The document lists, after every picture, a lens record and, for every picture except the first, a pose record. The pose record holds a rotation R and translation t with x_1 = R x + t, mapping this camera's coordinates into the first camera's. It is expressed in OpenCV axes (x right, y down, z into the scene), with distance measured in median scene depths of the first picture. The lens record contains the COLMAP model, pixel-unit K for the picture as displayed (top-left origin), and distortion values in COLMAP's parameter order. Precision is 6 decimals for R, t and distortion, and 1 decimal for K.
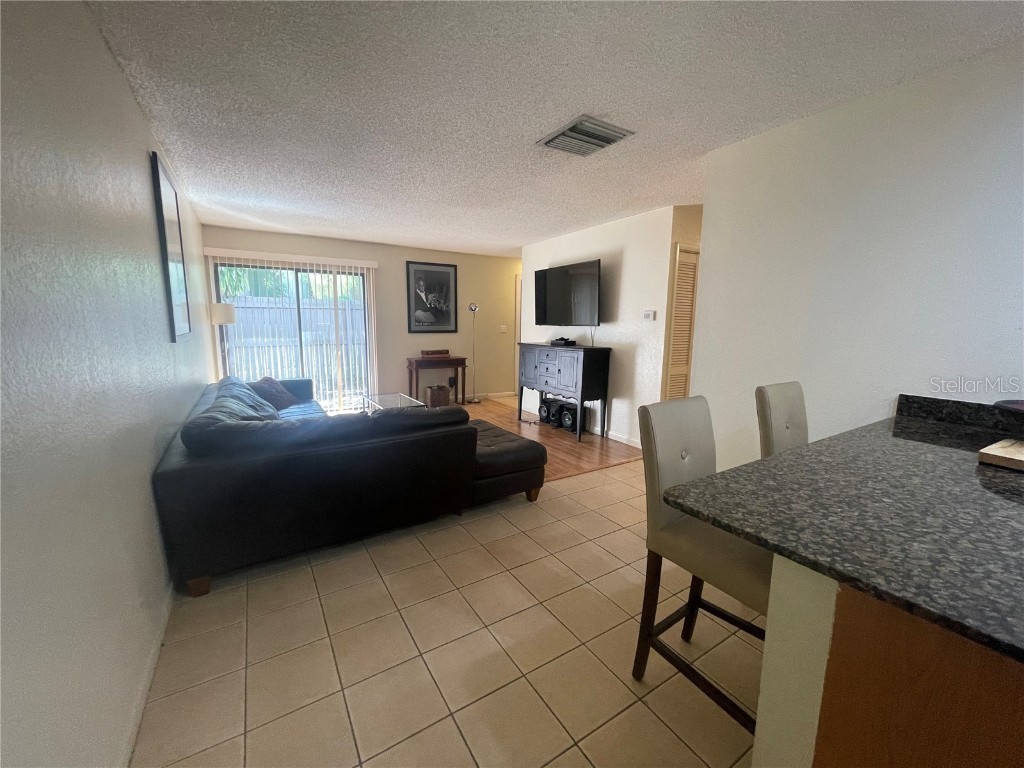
lens RADIAL K [[411.3, 0, 512.7], [0, 411.3, 384.4], [0, 0, 1]] dist [-0.002495, 0.000877]
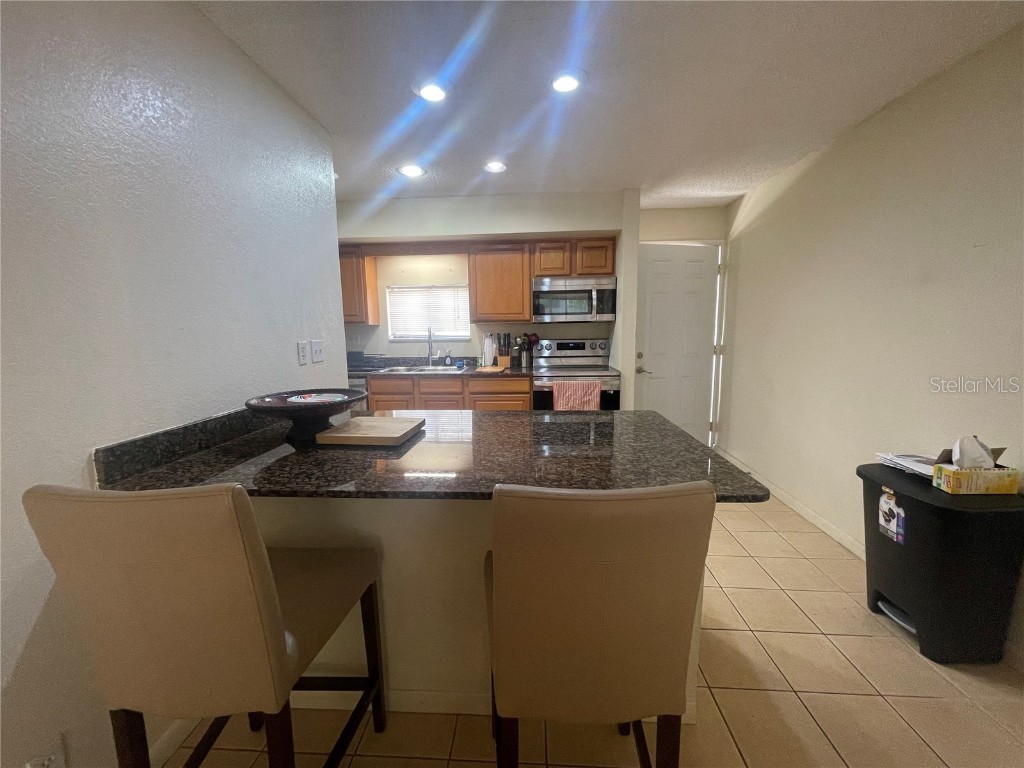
lens RADIAL K [[411.3, 0, 510.0], [0, 411.3, 388.7], [0, 0, 1]] dist [-0.002495, 0.000877]
pose [[-0.813671, -0.086518, 0.574851, 0.059389], [0.092172, 0.957153, 0.274521, -0.053913], [-0.573971, 0.276355, -0.770834, 0.371078]]
